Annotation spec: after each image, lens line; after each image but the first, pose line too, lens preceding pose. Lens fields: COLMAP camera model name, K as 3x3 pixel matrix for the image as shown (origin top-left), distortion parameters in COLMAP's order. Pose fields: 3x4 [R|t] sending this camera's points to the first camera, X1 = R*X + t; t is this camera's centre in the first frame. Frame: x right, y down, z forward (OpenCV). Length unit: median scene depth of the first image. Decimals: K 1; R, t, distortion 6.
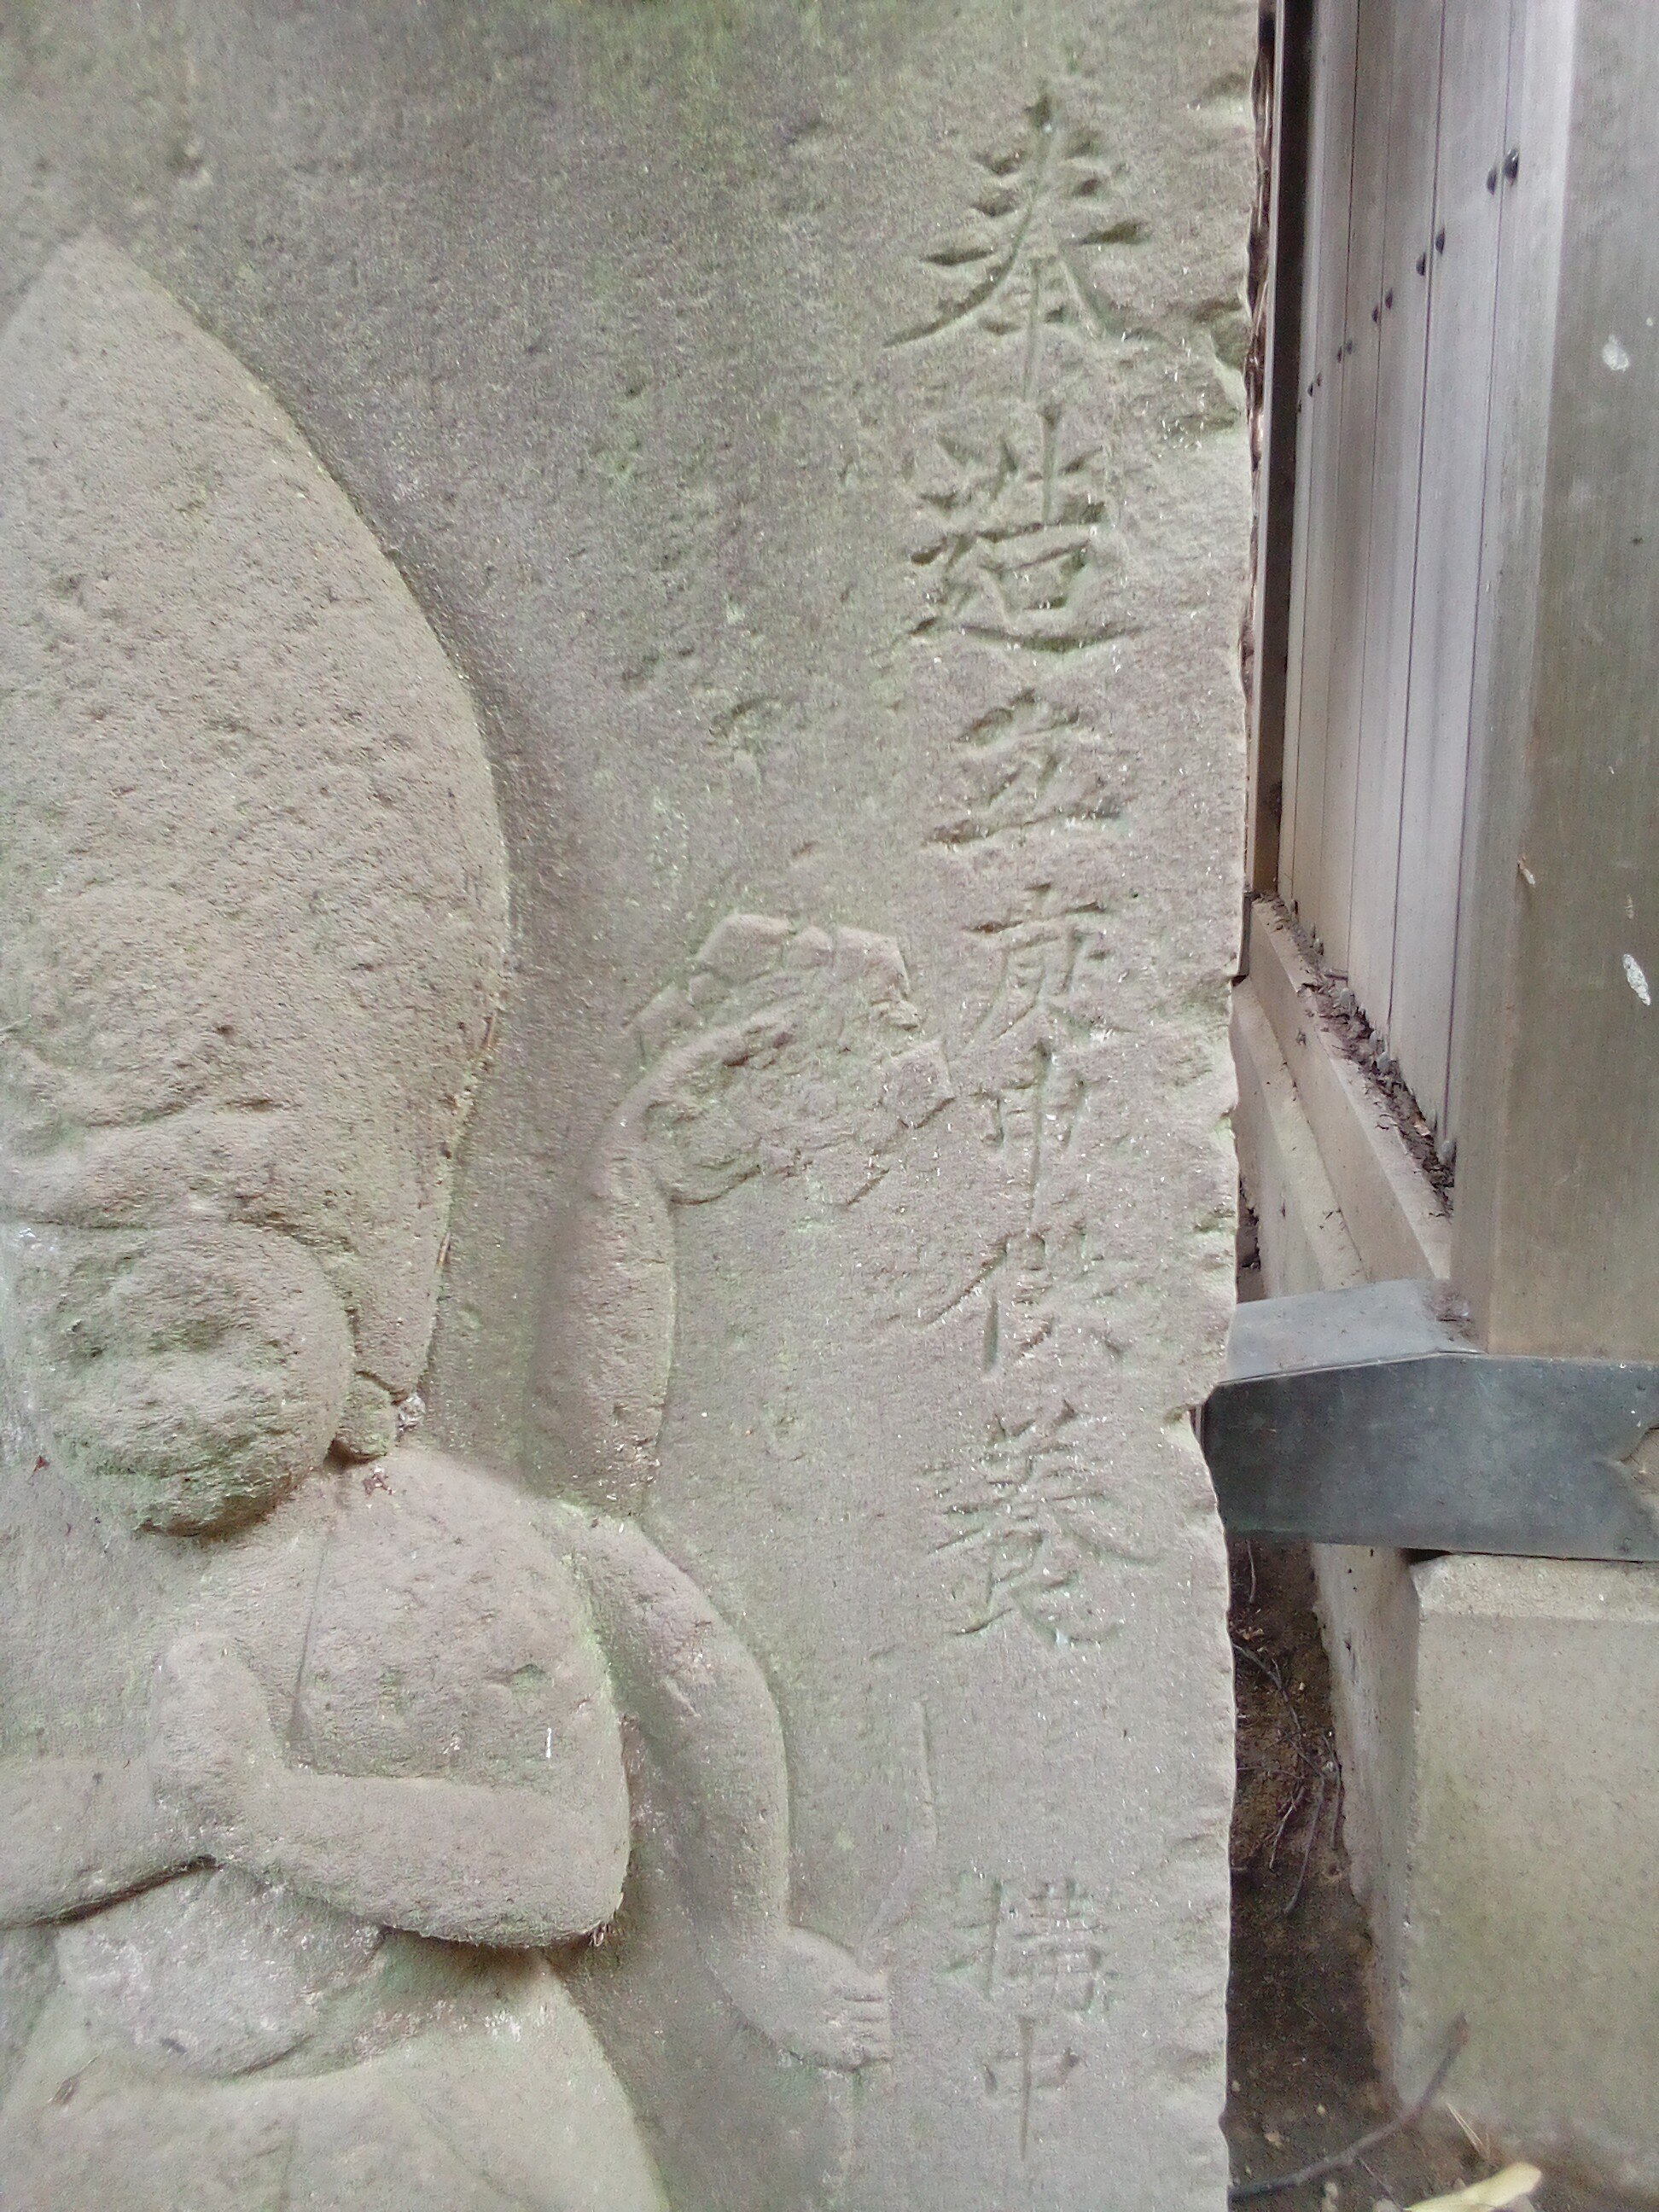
lens RADIAL K [[1837.8, 0, 834.6], [0, 1837.8, 1101.3], [0, 0, 1]] dist [0.055674, -0.092424]
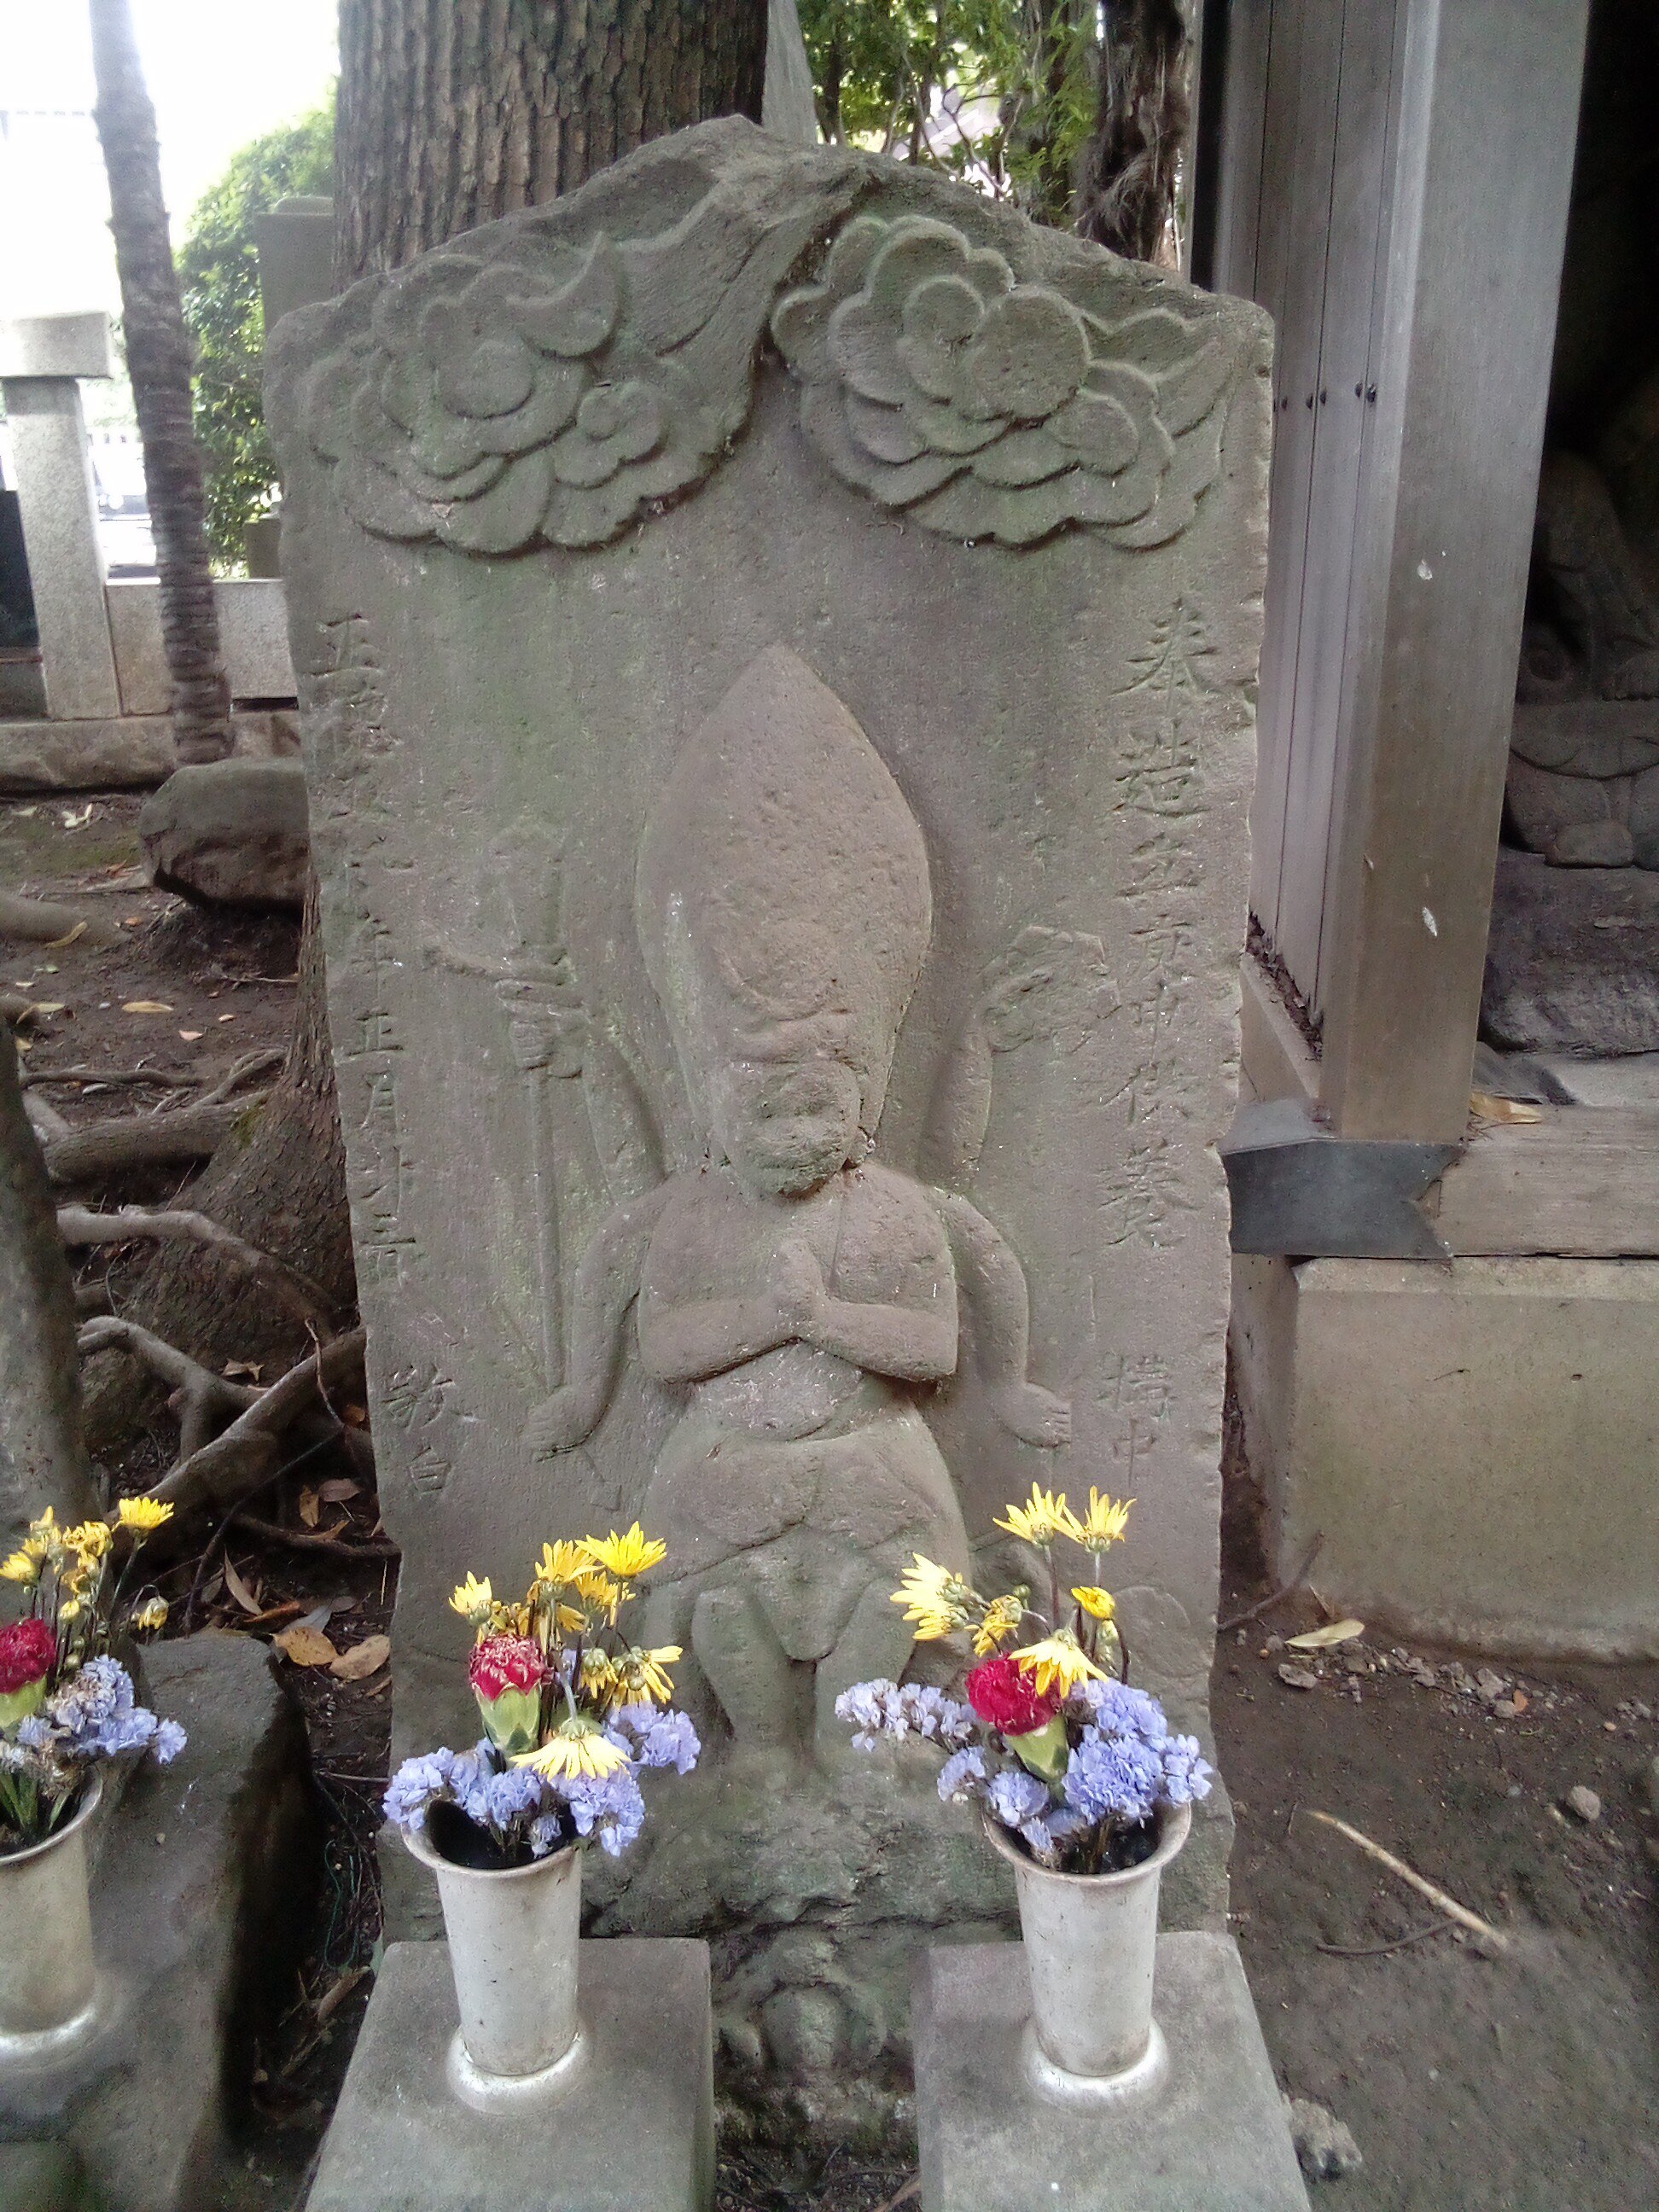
lens RADIAL K [[1837.8, 0, 829.2], [0, 1837.8, 1103.4], [0, 0, 1]] dist [0.055674, -0.092424]
pose [[0.997362, -0.008414, 0.072103, -0.454025], [0.002711, 0.996884, 0.078836, -0.060123], [-0.072541, -0.078432, 0.994277, -1.236995]]
